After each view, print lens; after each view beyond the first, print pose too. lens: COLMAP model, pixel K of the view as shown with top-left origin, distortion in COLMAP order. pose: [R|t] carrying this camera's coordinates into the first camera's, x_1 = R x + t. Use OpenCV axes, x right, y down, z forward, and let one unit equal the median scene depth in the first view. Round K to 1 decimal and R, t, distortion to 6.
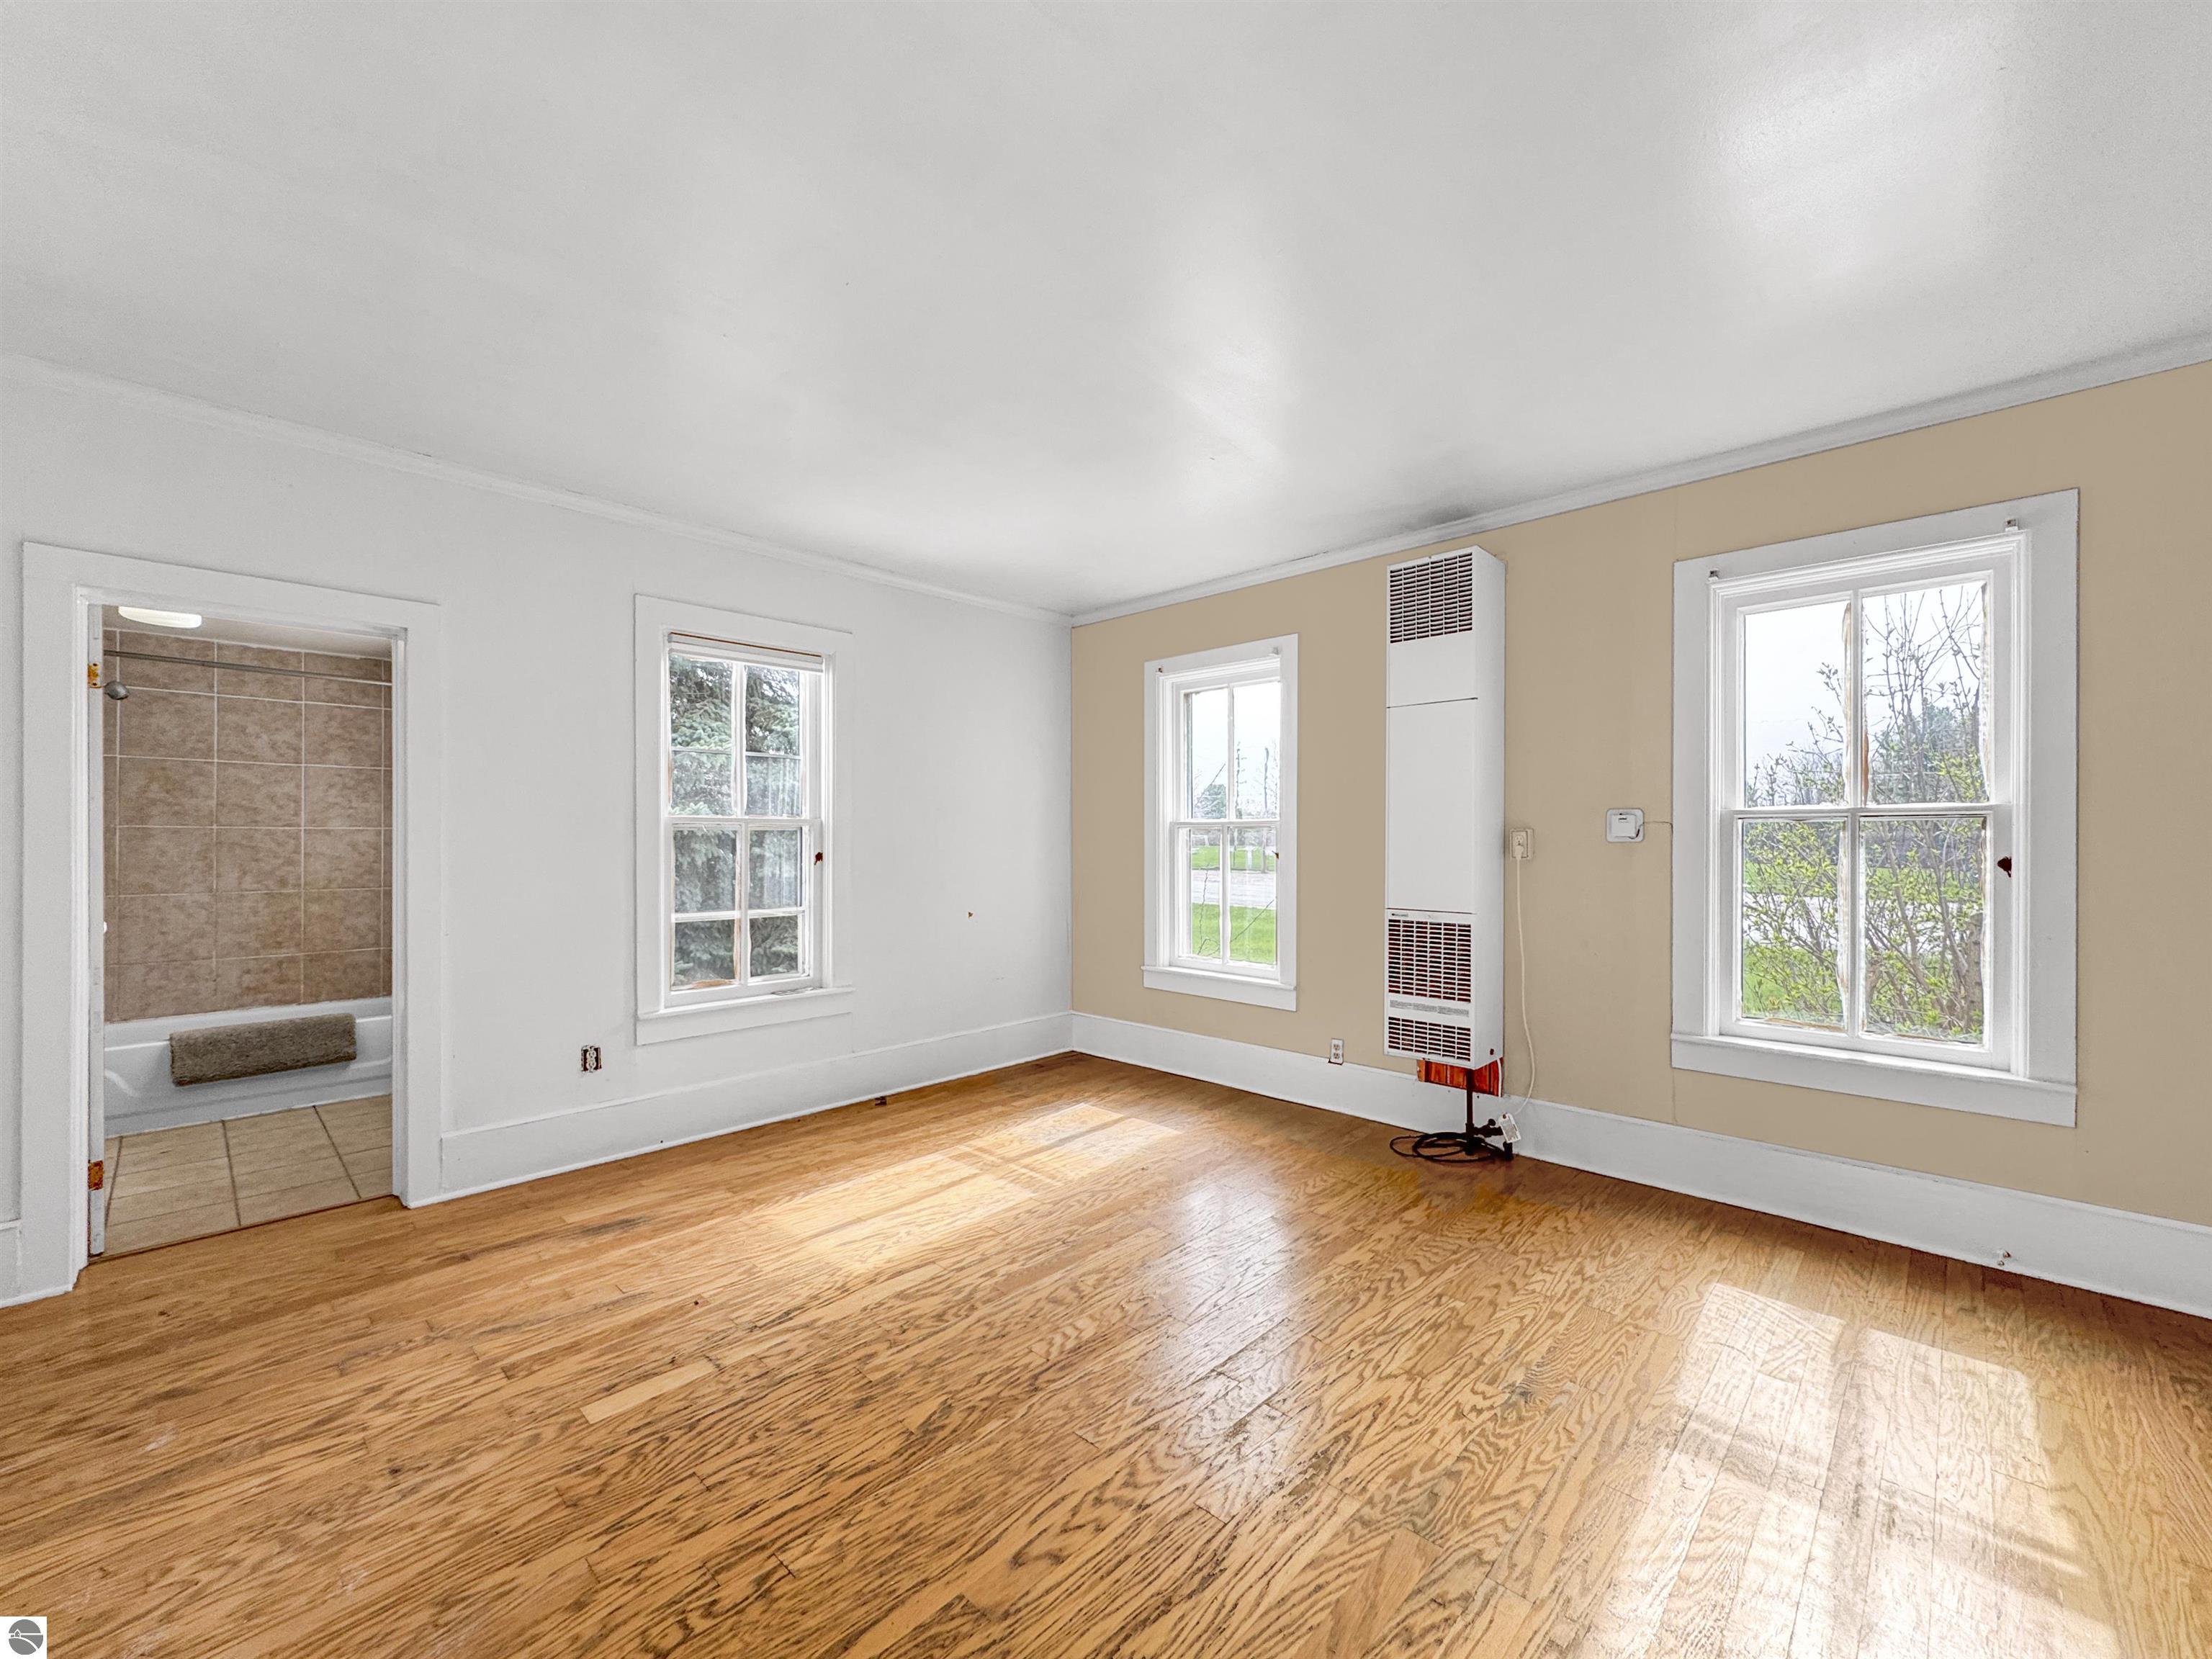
lens RADIAL K [[894.3, 0, 1099.0], [0, 894.3, 844.5], [0, 0, 1]] dist [-0.002631, -0.000142]
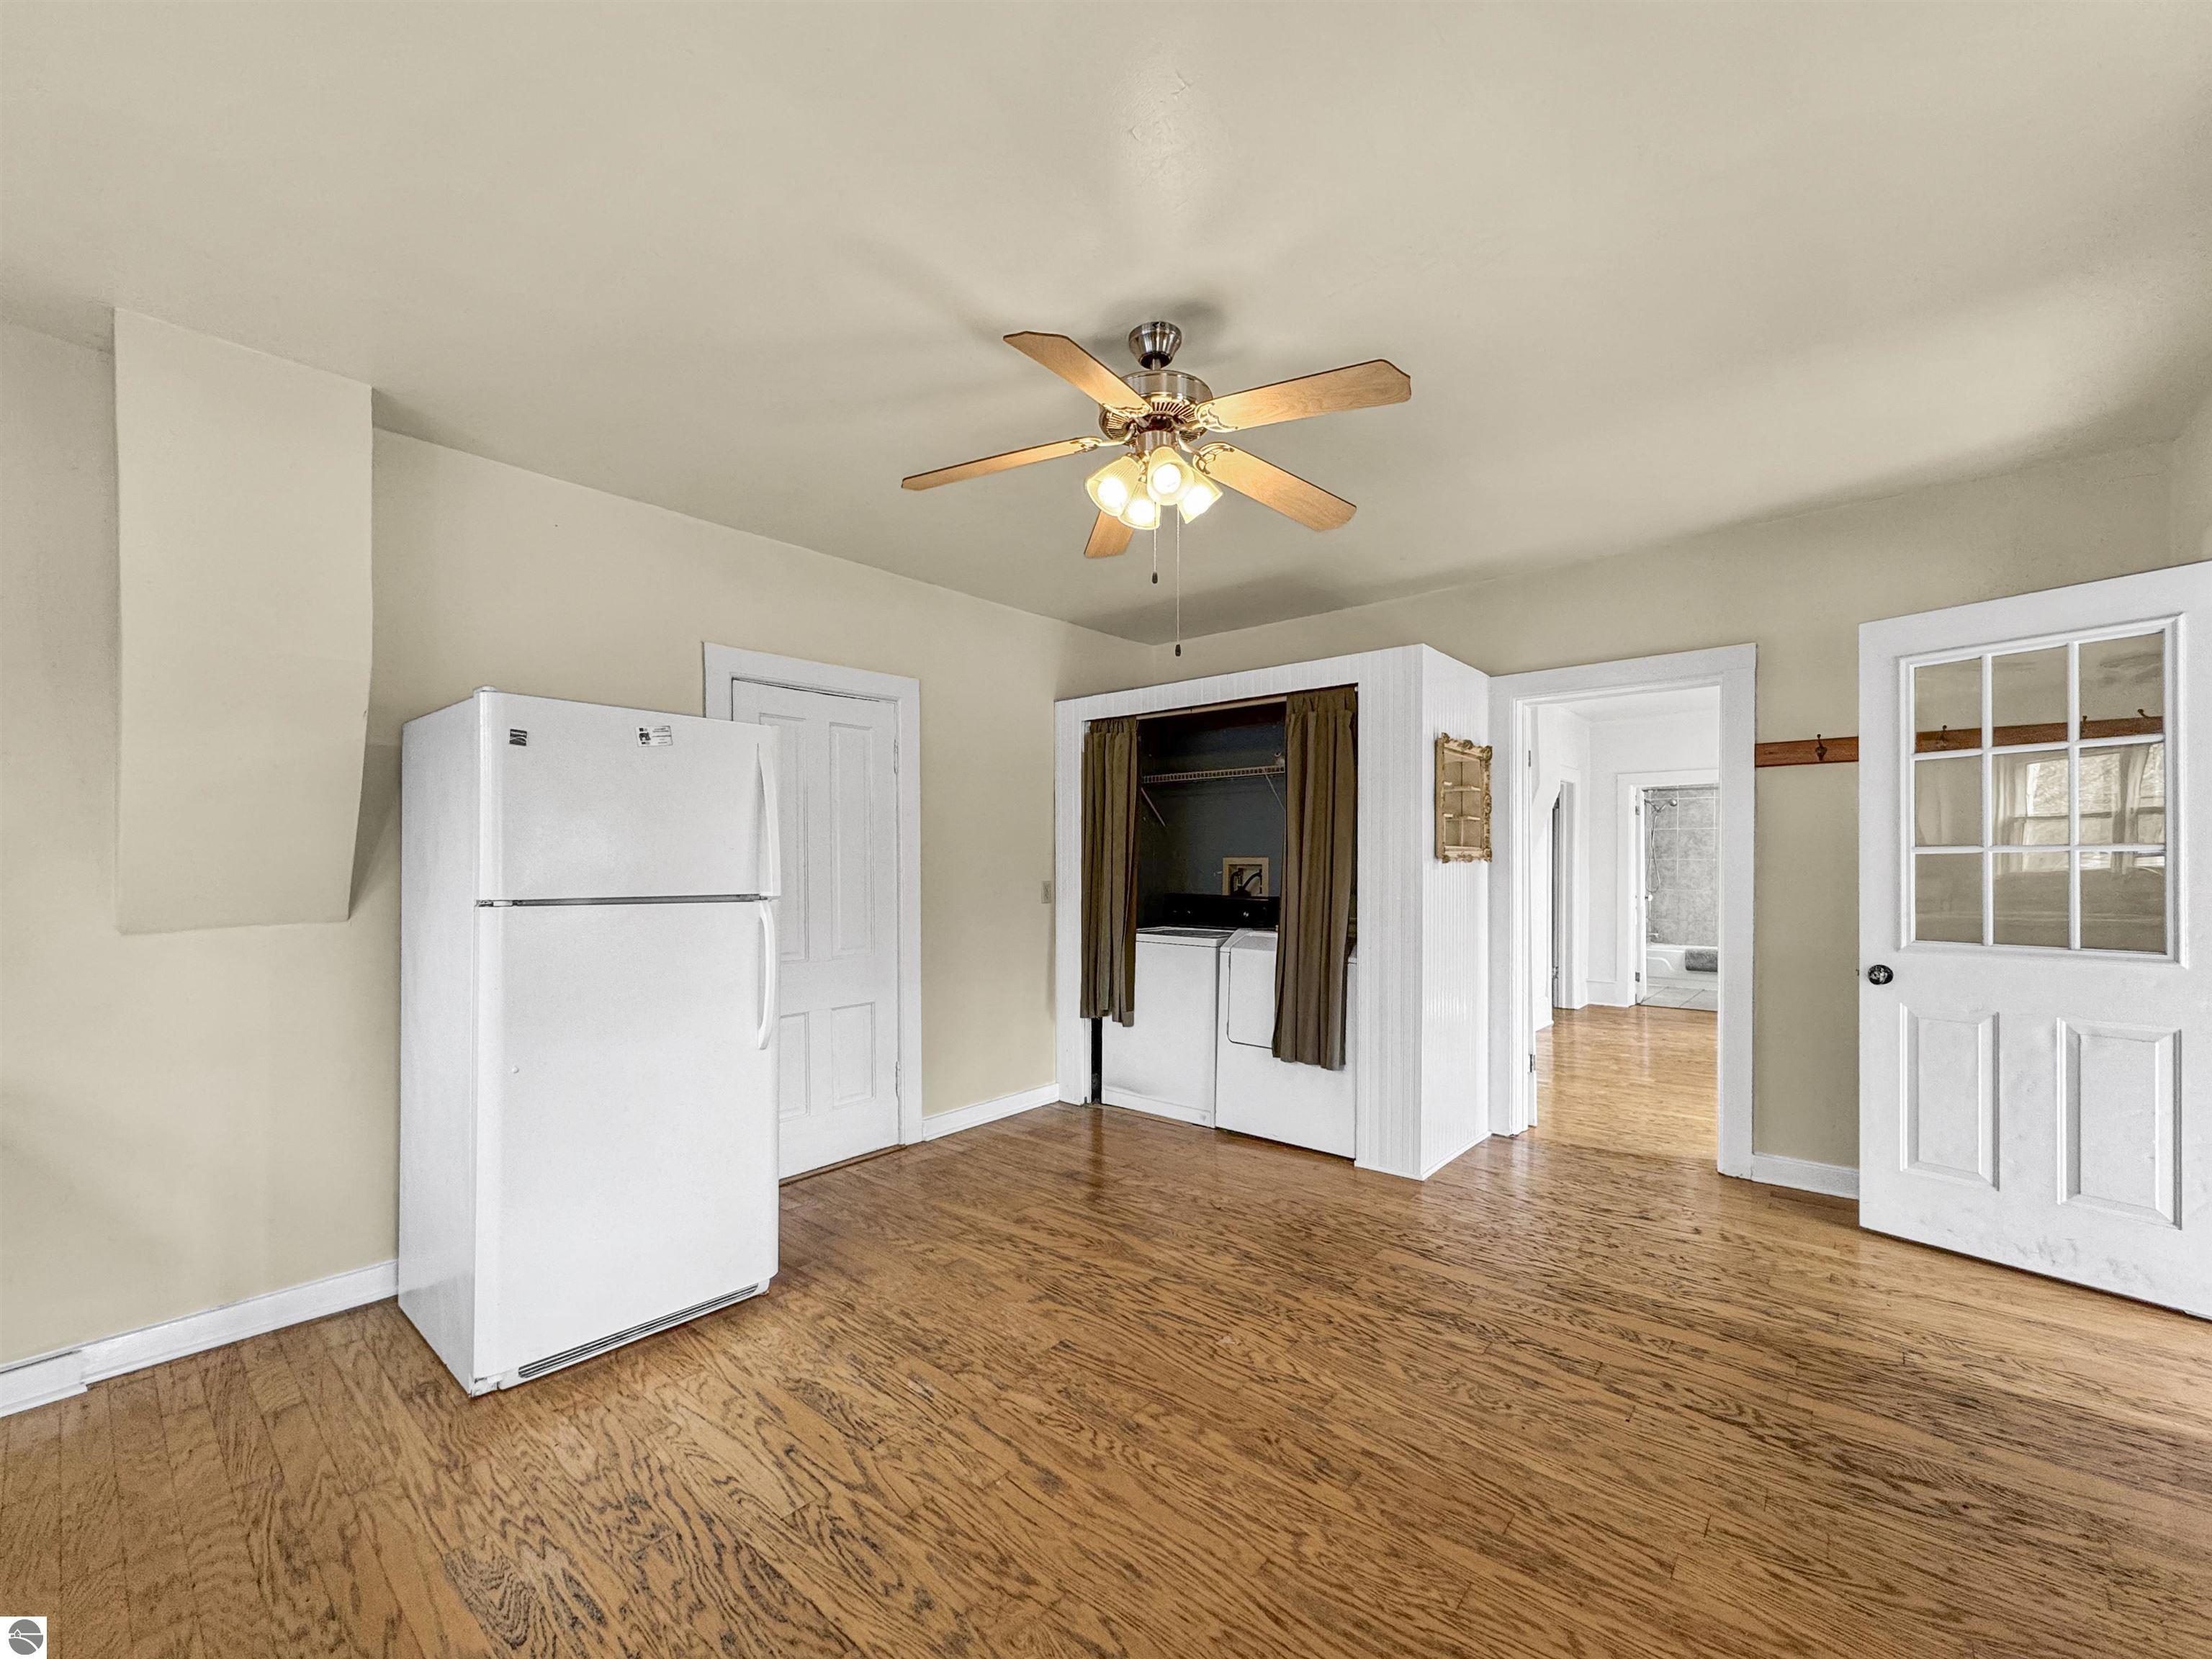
lens RADIAL K [[909.9, 0, 1097.9], [0, 909.9, 864.0], [0, 0, 1]] dist [-0.001913, -0.000245]
pose [[0.058701, -0.003349, -0.998270, 1.244812], [-0.003701, 0.999987, -0.003573, 0.004713], [0.998269, 0.003904, 0.058688, -0.682066]]
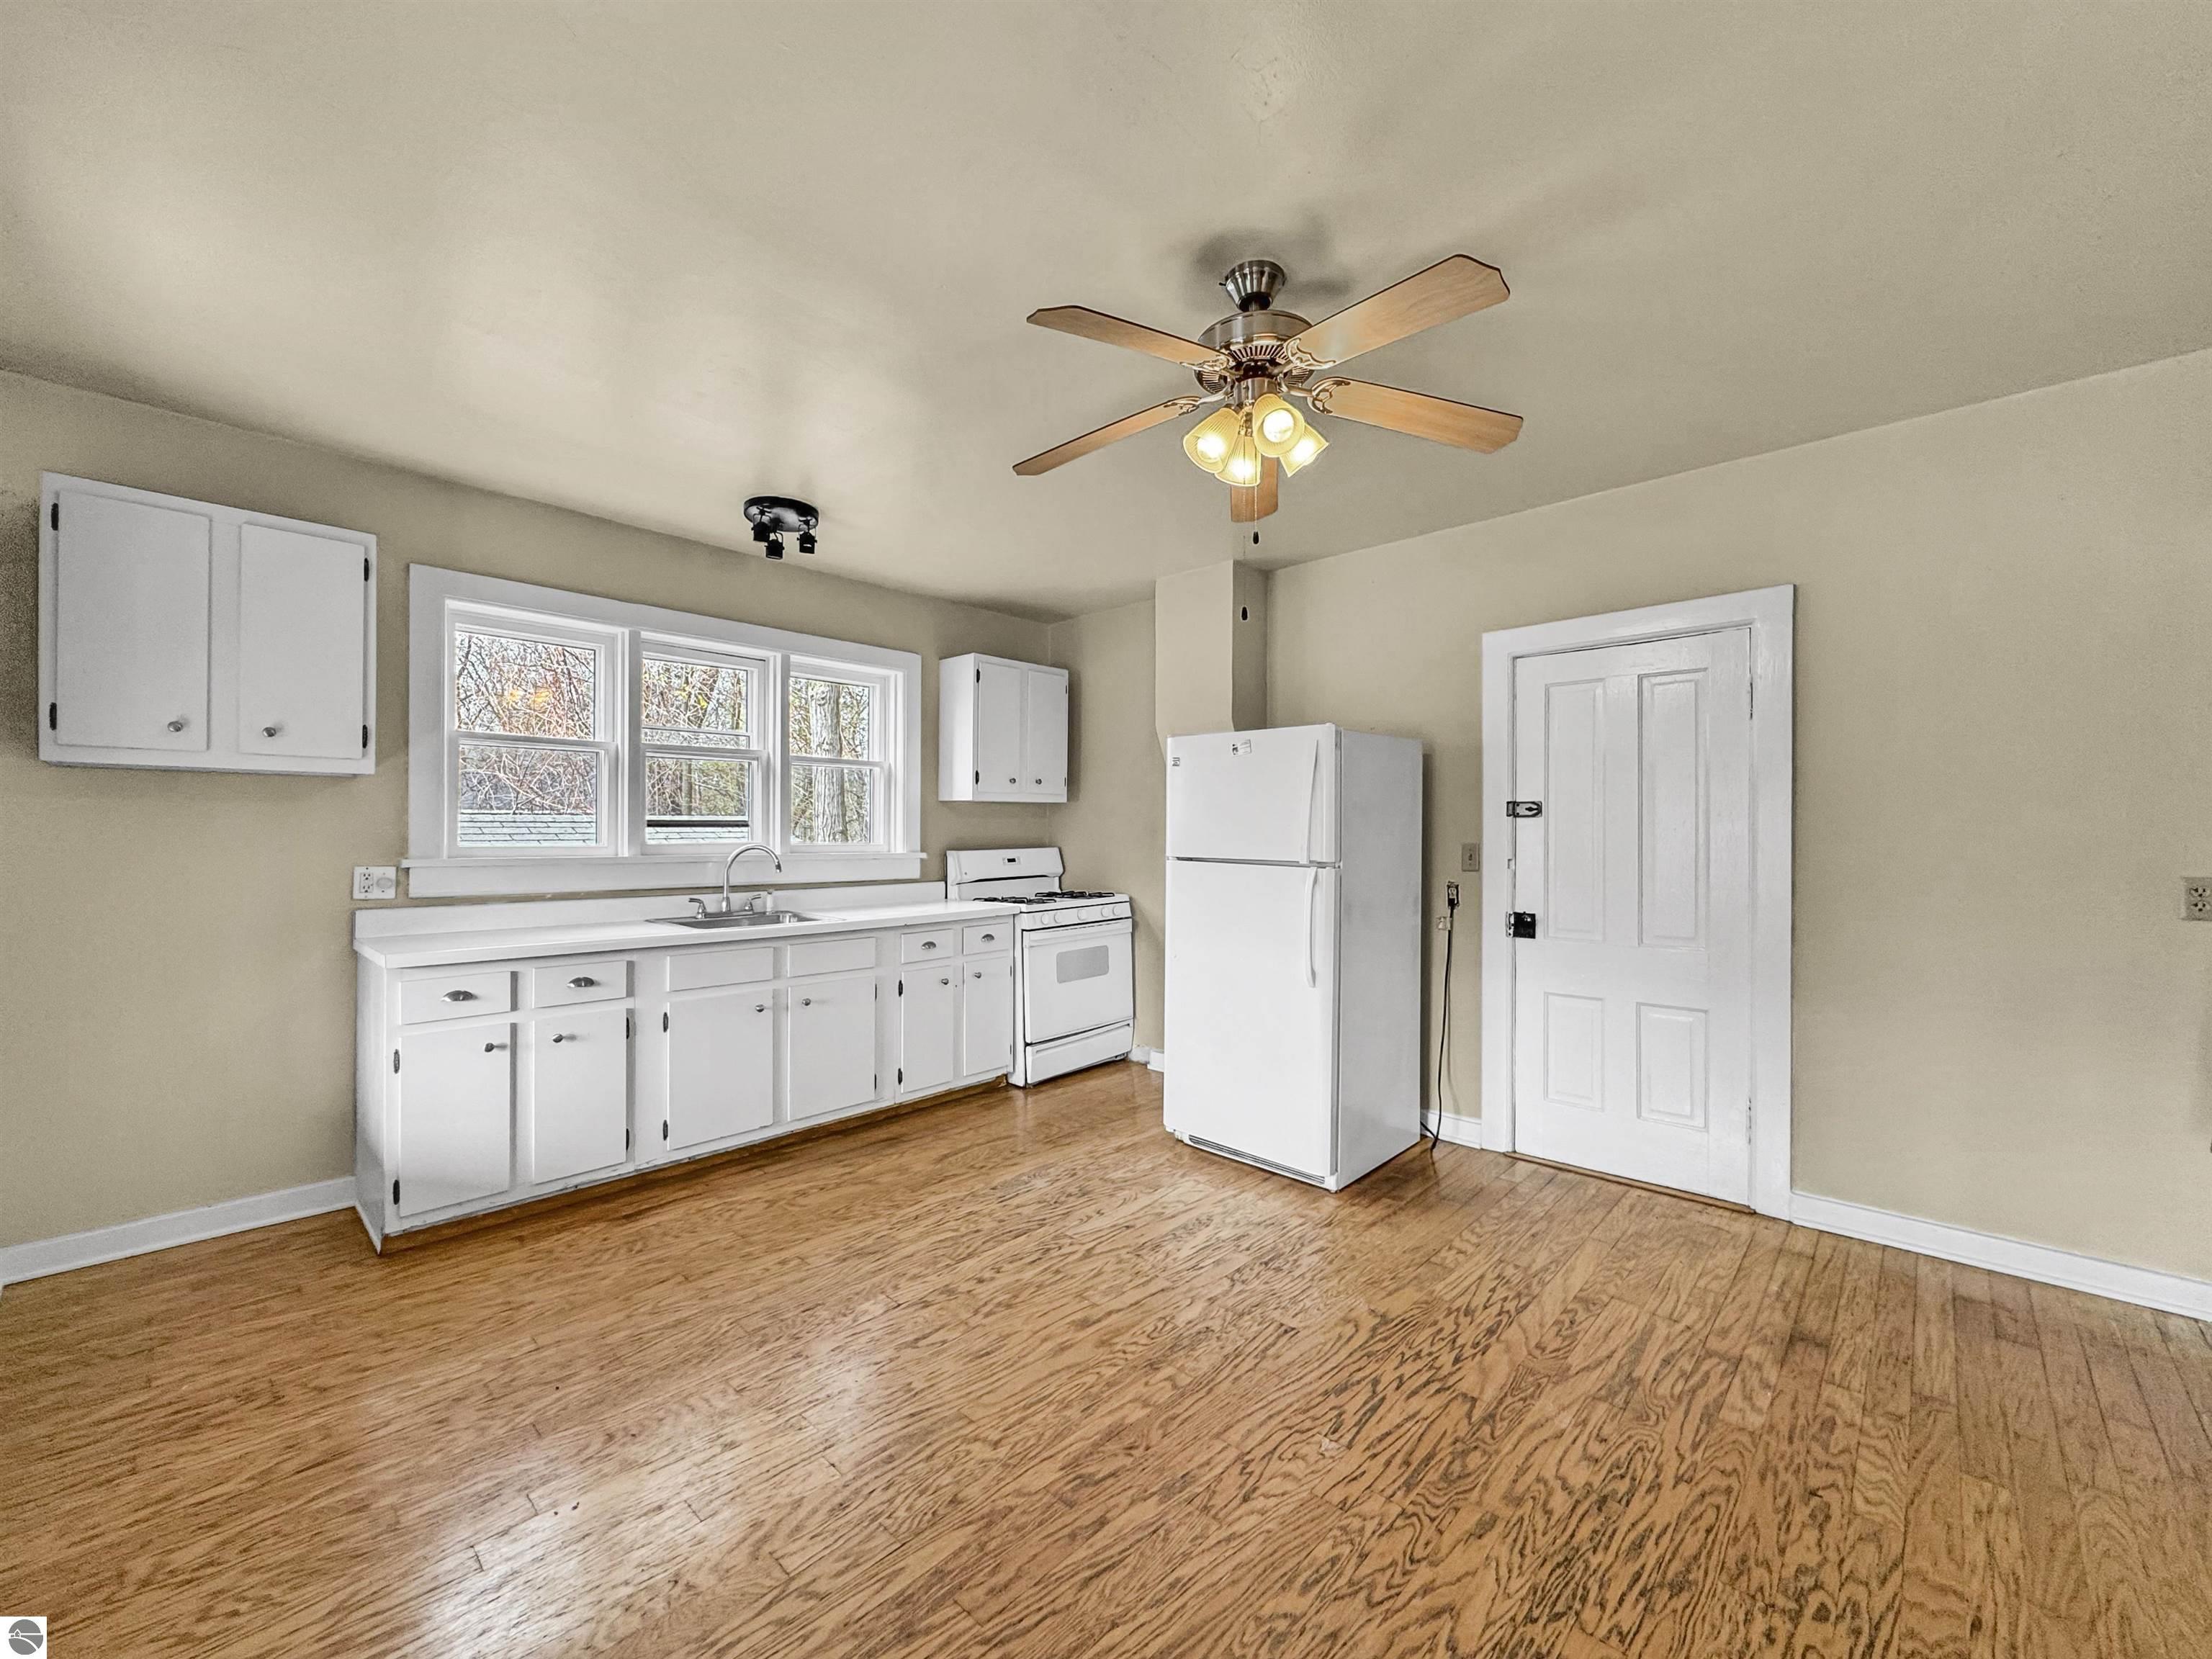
lens RADIAL K [[889.0, 0, 1103.6], [0, 889.0, 823.7], [0, 0, 1]] dist [-0.001207, -0.000302]
pose [[-0.999895, -0.003740, -0.013975, 0.773991], [-0.003814, 0.999979, 0.005297, -0.012343], [0.013955, 0.005350, -0.999888, -0.093902]]
